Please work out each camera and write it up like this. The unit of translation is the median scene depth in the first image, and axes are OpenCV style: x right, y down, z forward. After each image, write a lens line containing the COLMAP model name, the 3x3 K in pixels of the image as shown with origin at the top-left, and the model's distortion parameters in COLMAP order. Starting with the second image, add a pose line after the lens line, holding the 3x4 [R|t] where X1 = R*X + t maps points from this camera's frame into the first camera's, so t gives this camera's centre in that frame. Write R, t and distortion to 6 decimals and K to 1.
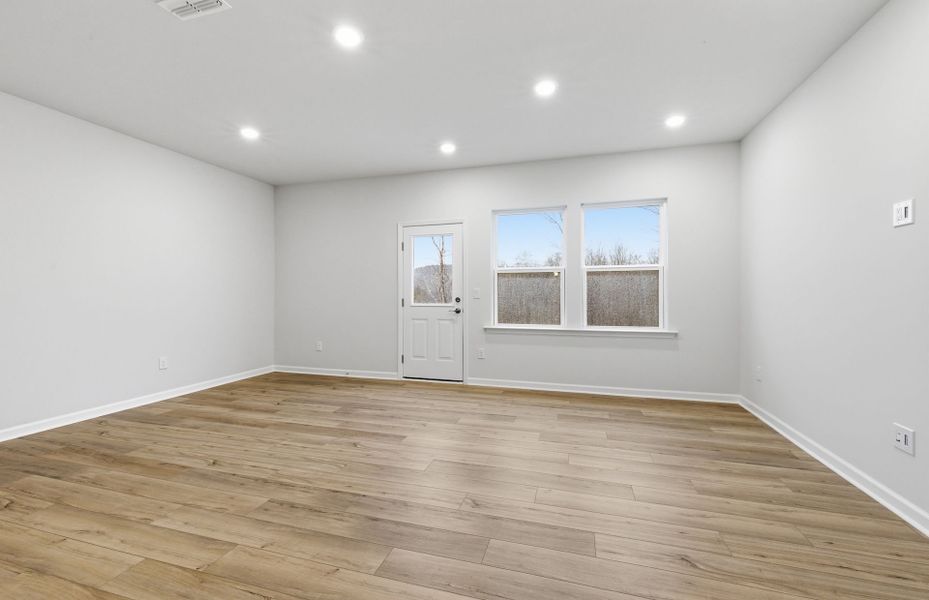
lens RADIAL K [[393.9, 0, 462.3], [0, 393.9, 301.4], [0, 0, 1]] dist [0.006060, -0.000756]
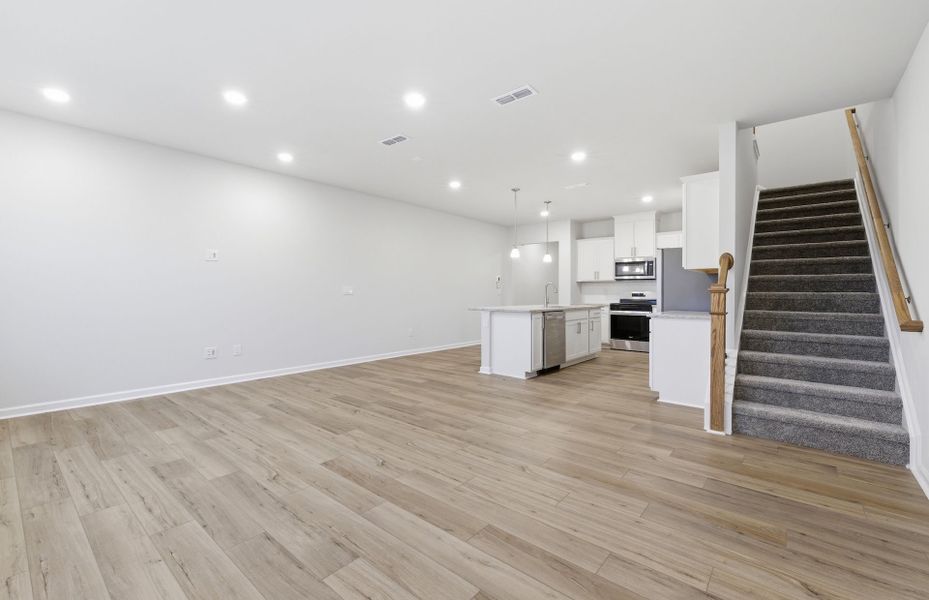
lens RADIAL K [[393.9, 0, 457.8], [0, 393.9, 288.4], [0, 0, 1]] dist [0.006060, -0.000756]
pose [[-0.914729, -0.001467, 0.404065, -0.691207], [0.002639, 0.999950, 0.009606, -0.028886], [-0.404059, 0.009853, -0.914680, 1.539998]]
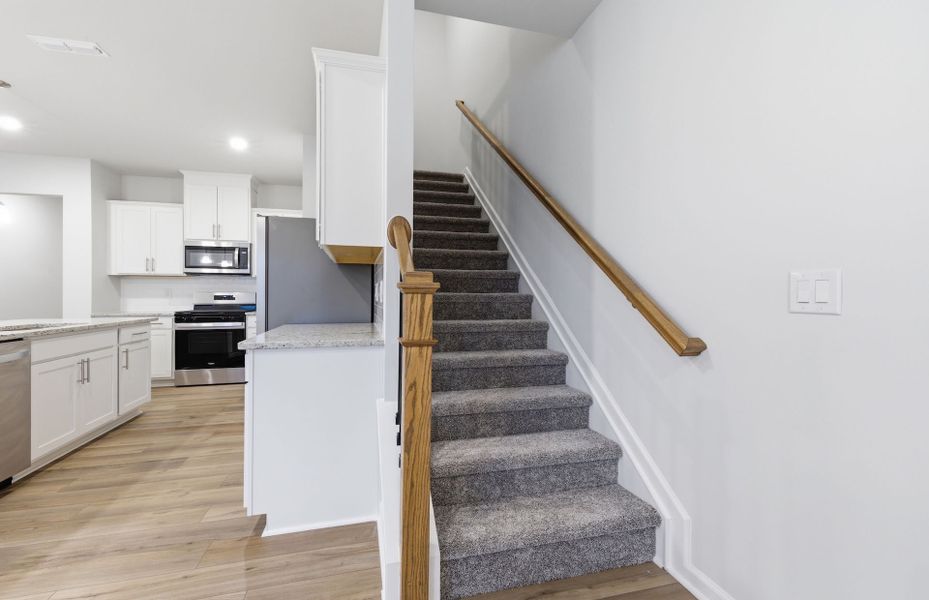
lens RADIAL K [[393.9, 0, 460.1], [0, 393.9, 295.8], [0, 0, 1]] dist [0.006060, -0.000756]
pose [[-0.855028, -0.002173, -0.518578, -0.712654], [-0.013532, 0.999744, 0.018121, -0.012096], [0.518406, 0.022511, -0.854838, 0.770638]]
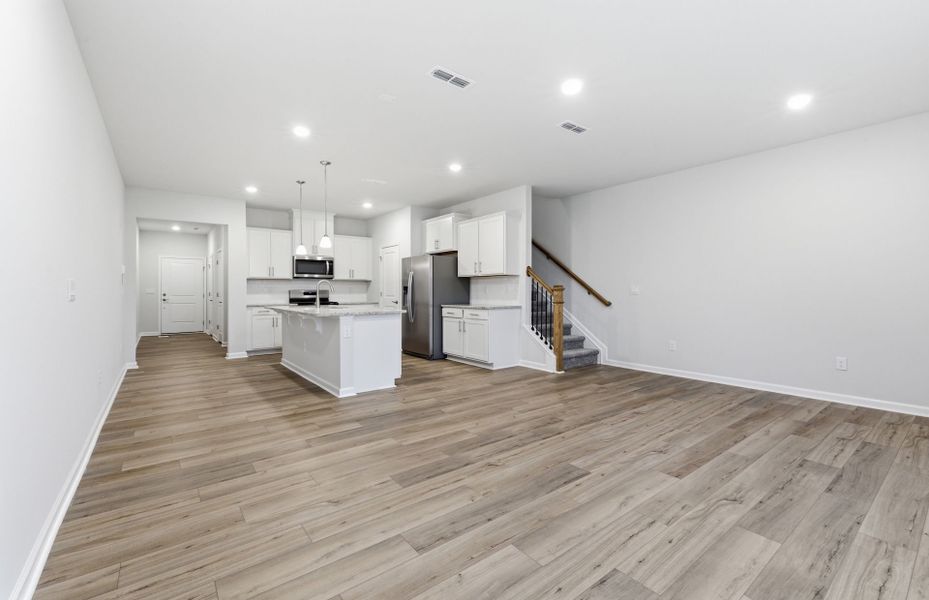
lens RADIAL K [[393.9, 0, 457.8], [0, 393.9, 297.0], [0, 0, 1]] dist [0.006060, -0.000756]
pose [[-0.592379, 0.012789, -0.805558, 0.677645], [-0.014962, 0.999527, 0.026870, -0.019261], [0.805521, 0.027970, -0.591907, 1.033248]]
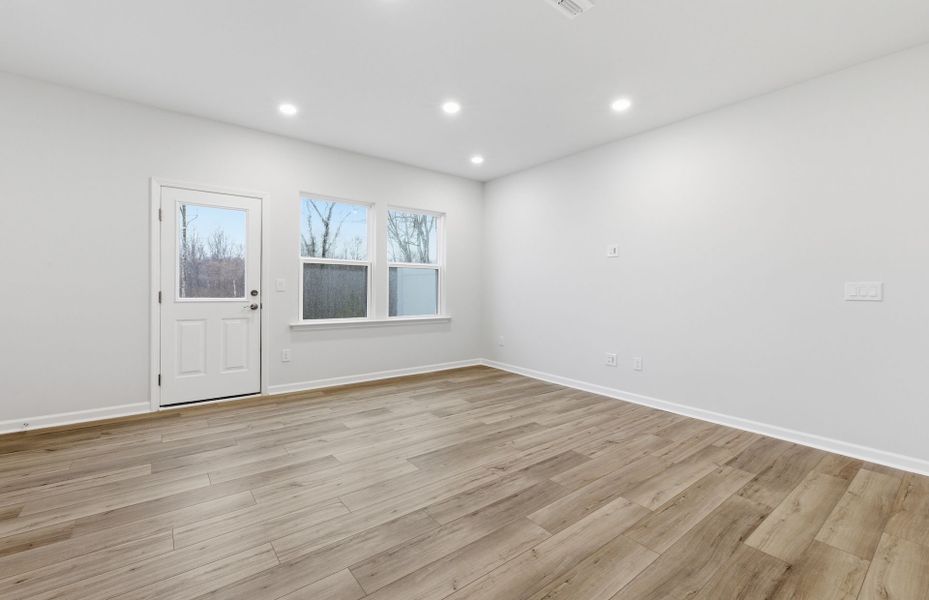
lens RADIAL K [[393.9, 0, 461.9], [0, 393.9, 303.5], [0, 0, 1]] dist [0.006060, -0.000756]
pose [[0.579737, -0.023866, 0.814454, -0.621315], [0.003715, 0.999638, 0.026648, -0.004187], [-0.814795, -0.012423, 0.579616, 0.270295]]
